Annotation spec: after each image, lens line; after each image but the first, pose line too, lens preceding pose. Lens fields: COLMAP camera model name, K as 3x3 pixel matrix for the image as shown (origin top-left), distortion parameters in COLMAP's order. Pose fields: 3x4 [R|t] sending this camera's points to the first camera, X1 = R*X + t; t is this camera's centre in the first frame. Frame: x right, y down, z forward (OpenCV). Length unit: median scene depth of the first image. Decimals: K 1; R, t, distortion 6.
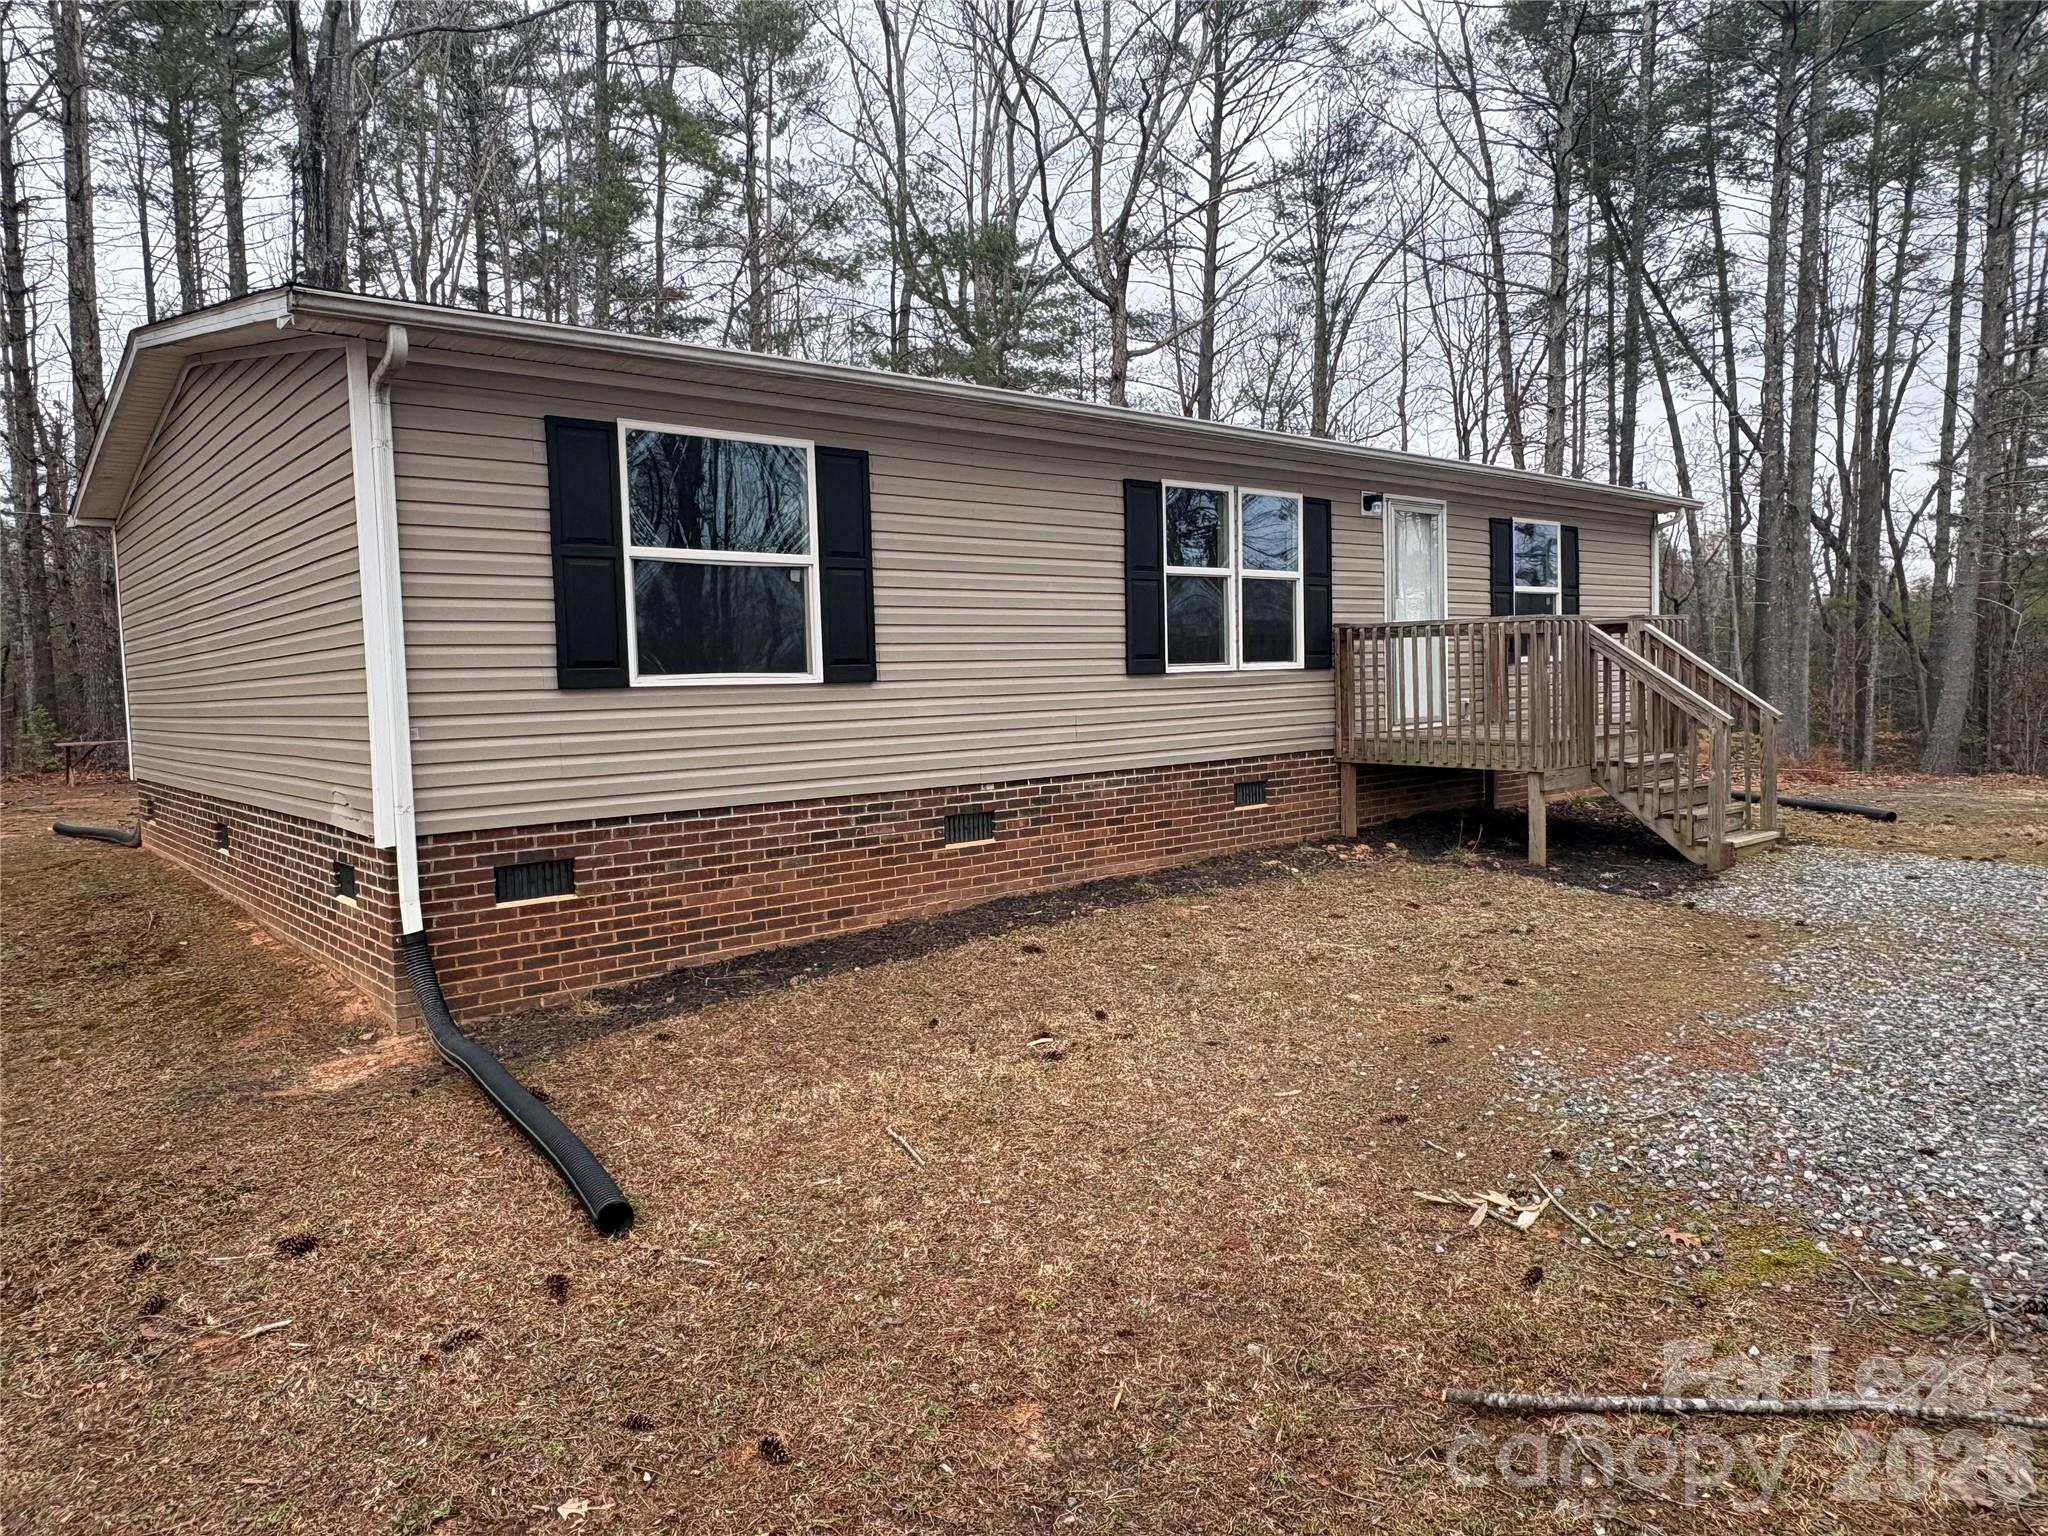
lens RADIAL K [[1315.2, 0, 1031.8], [0, 1315.2, 771.7], [0, 0, 1]] dist [0.040919, 0.002917]
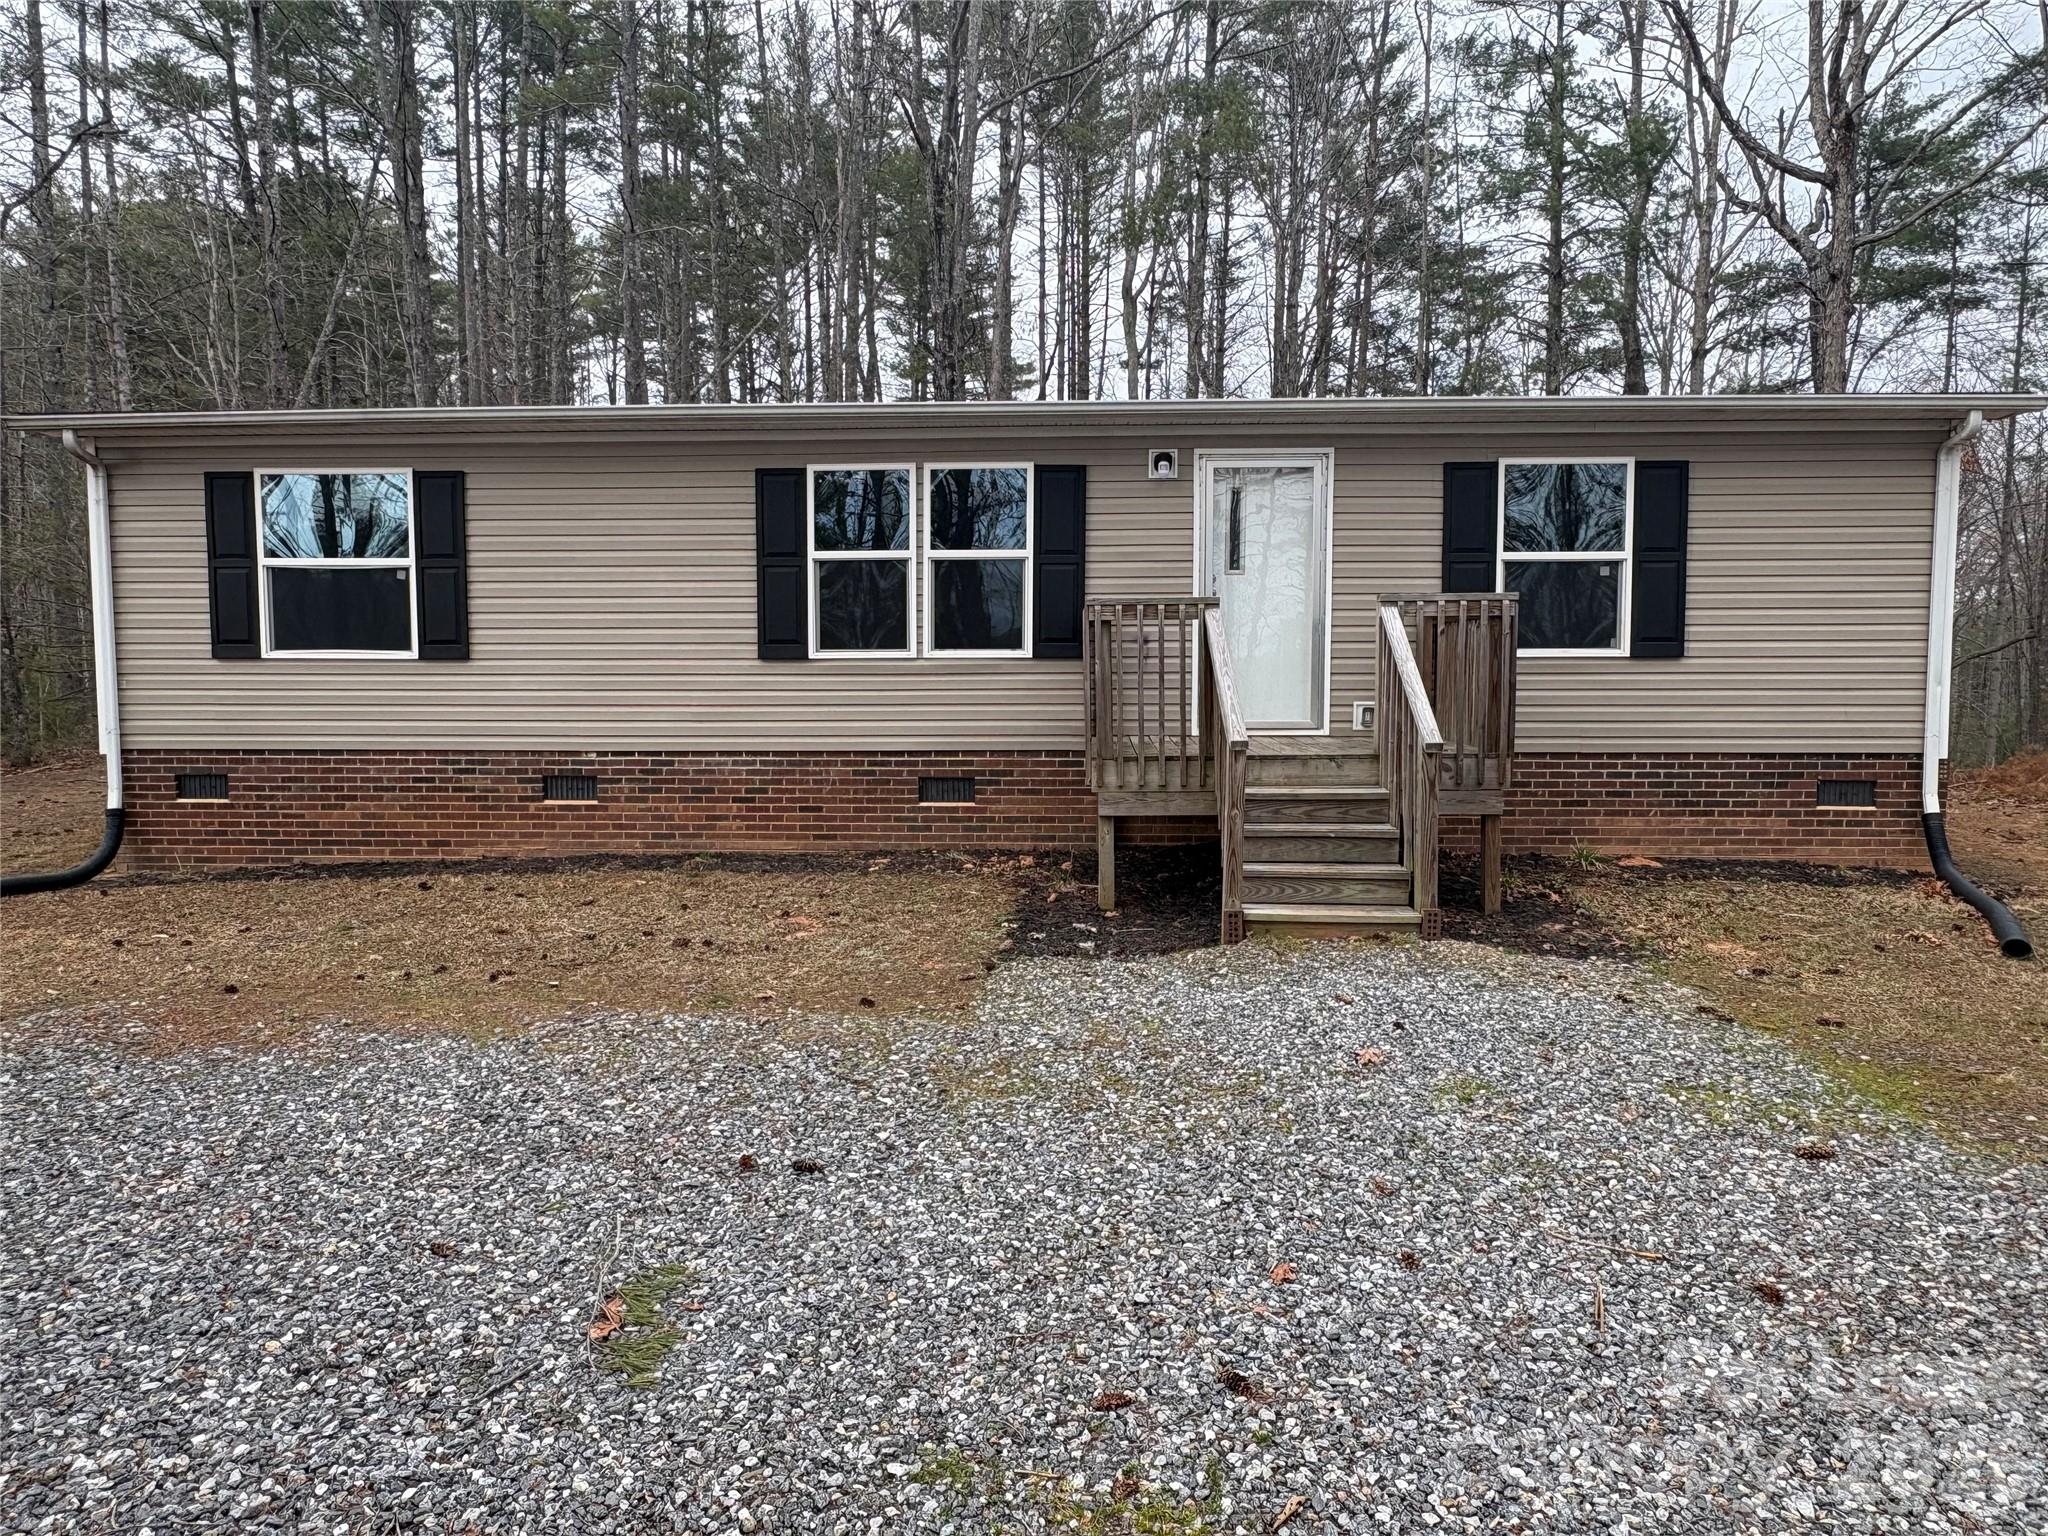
lens RADIAL K [[1315.2, 0, 1031.3], [0, 1315.2, 762.3], [0, 0, 1]] dist [0.040919, 0.002917]
pose [[0.714045, 0.079297, -0.695595, 1.104316], [-0.067742, 0.996728, 0.044087, -0.061769], [0.696815, 0.015641, 0.717080, 0.476263]]
